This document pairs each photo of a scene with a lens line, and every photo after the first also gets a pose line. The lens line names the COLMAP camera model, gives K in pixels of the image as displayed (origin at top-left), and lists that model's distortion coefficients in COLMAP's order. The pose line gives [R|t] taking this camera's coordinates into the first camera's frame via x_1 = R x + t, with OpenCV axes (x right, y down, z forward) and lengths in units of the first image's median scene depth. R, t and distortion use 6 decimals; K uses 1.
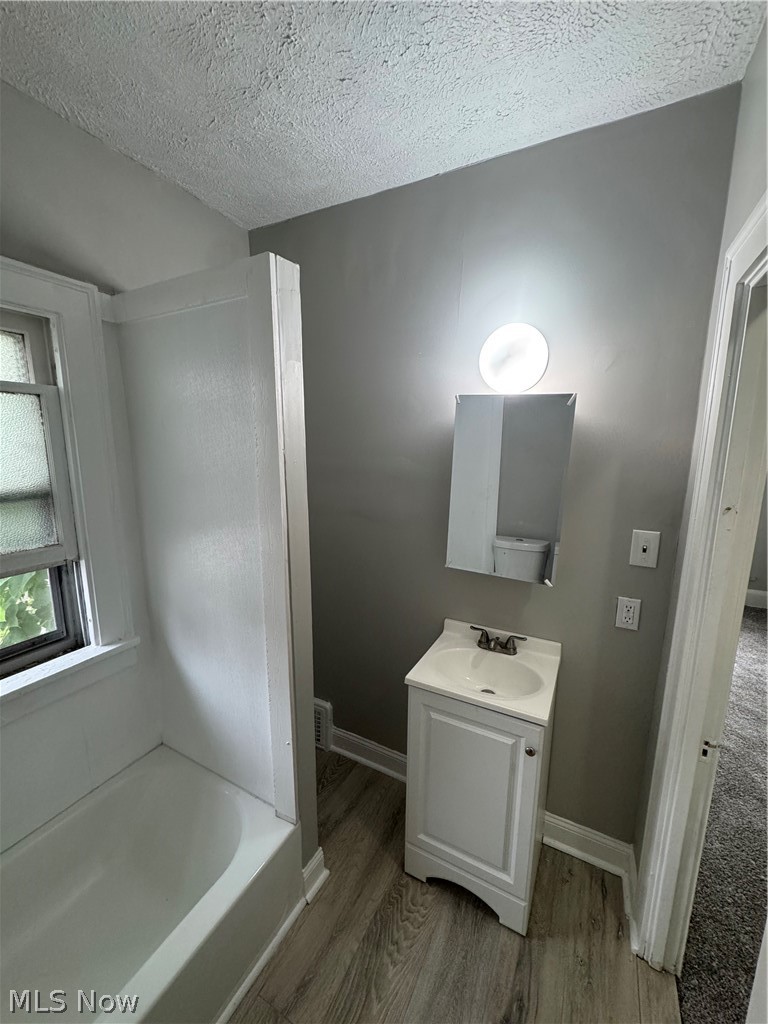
lens RADIAL K [[410.6, 0, 384.0], [0, 410.6, 512.0], [0, 0, 1]] dist [-0.001549, 0.000138]
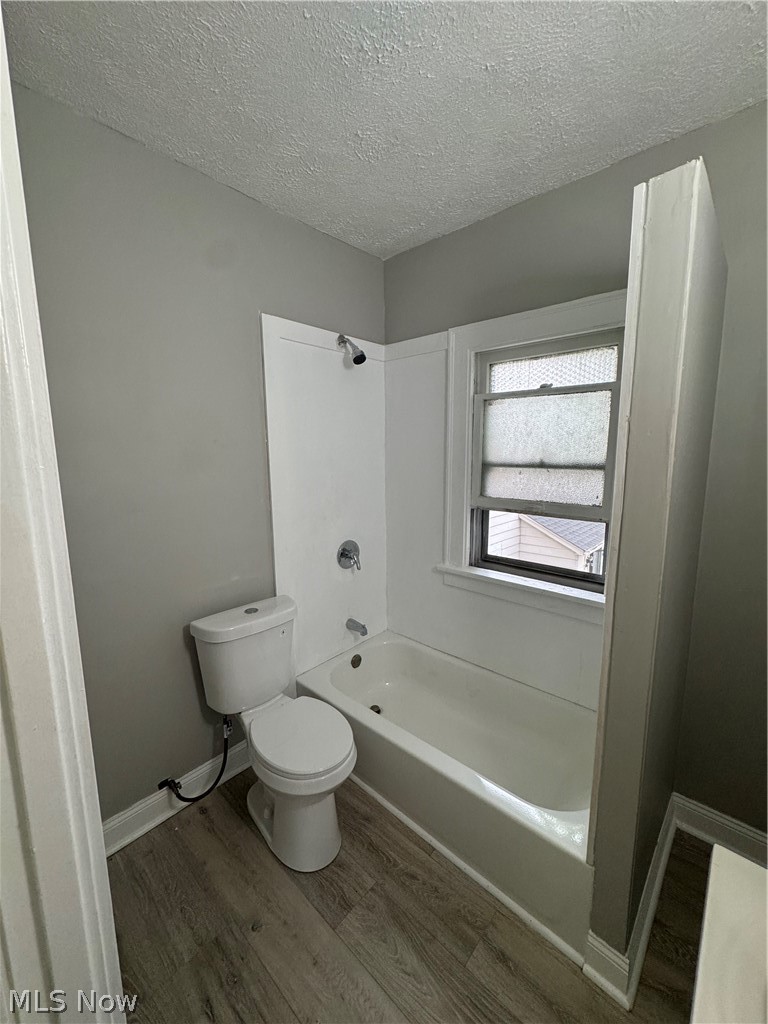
lens RADIAL K [[410.6, 0, 384.0], [0, 410.6, 512.0], [0, 0, 1]] dist [-0.001549, 0.000138]
pose [[-0.257946, 0.136451, -0.956475, 0.653149], [-0.166932, 0.968794, 0.183228, -0.030189], [0.951629, 0.206929, -0.227118, 0.689285]]
